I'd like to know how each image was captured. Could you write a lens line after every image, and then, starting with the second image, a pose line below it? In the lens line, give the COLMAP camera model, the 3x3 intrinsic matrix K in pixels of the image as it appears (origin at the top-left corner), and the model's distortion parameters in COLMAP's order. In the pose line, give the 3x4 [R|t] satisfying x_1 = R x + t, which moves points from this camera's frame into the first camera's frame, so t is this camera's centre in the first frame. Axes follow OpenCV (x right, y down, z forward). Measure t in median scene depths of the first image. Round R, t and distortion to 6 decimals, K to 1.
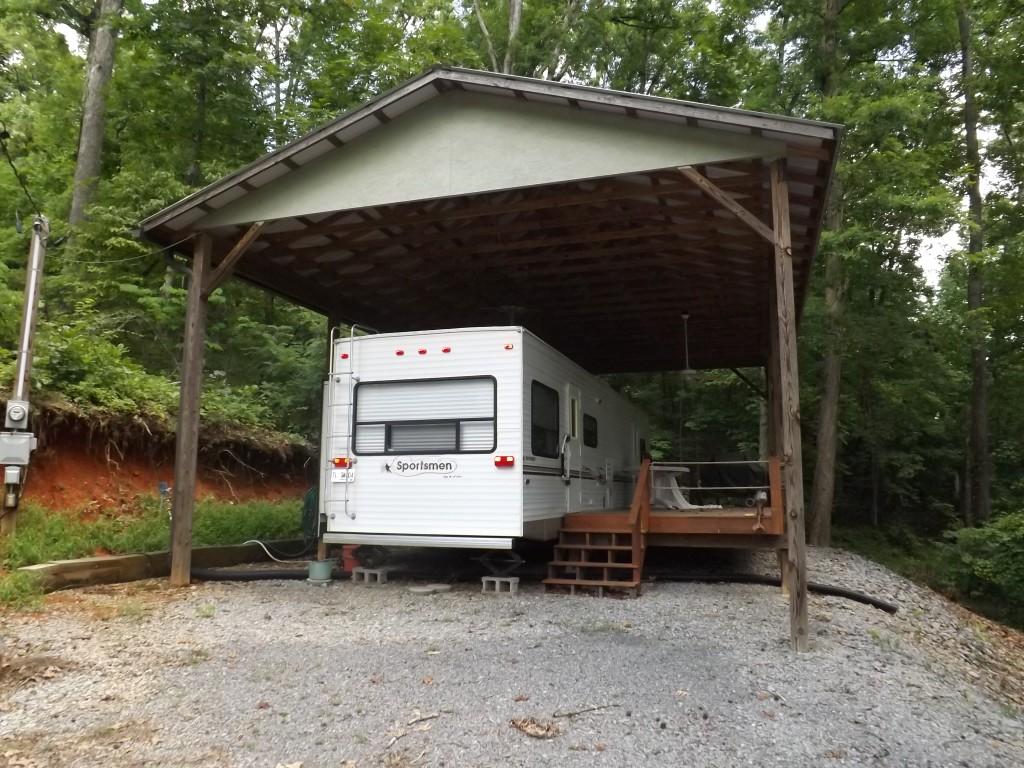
lens RADIAL K [[753.3, 0, 515.5], [0, 753.3, 380.9], [0, 0, 1]] dist [-0.003326, -0.001957]
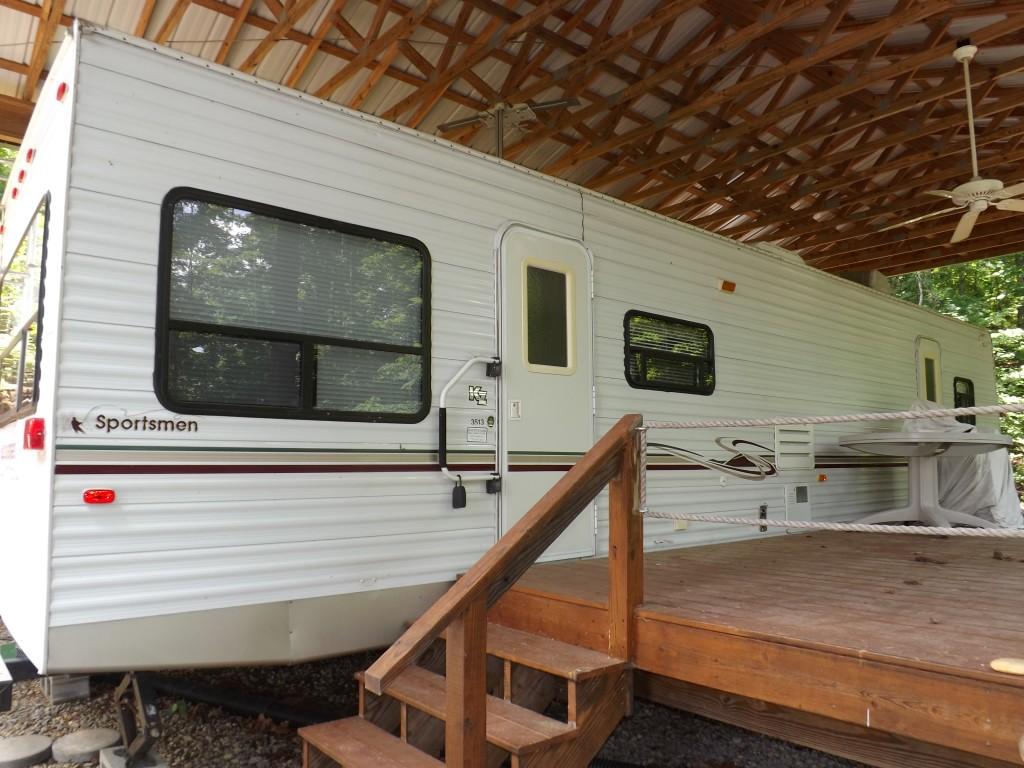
lens RADIAL K [[723.8, 0, 536.4], [0, 723.8, 397.9], [0, 0, 1]] dist [-0.038337, -0.001216]
pose [[0.858932, -0.053018, -0.509338, 0.307024], [0.081973, 0.996035, 0.034558, 0.092358], [0.505486, -0.071435, 0.859873, 0.798430]]
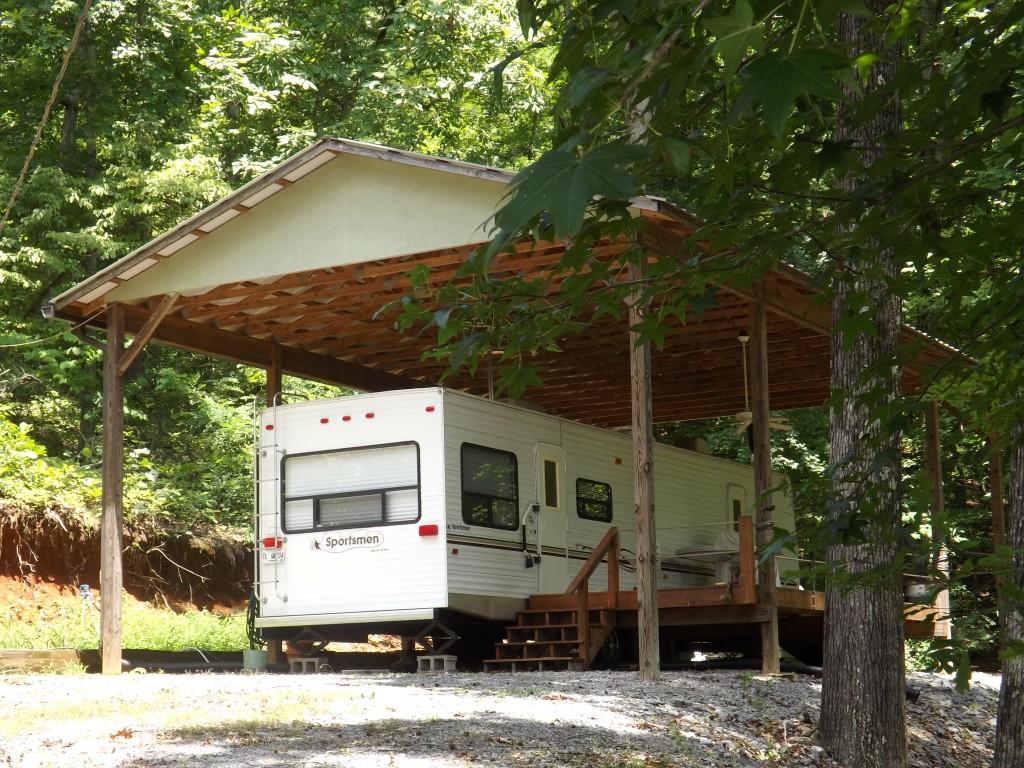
lens RADIAL K [[2003.0, 0, 512.0], [0, 2003.0, 384.0], [0, 0, 1]] dist [0.148461, 0.027202]
pose [[0.978079, -0.058966, -0.199711, 0.568076], [0.054972, 0.998162, -0.025491, -0.006639], [0.200847, 0.013954, 0.979523, -1.372096]]
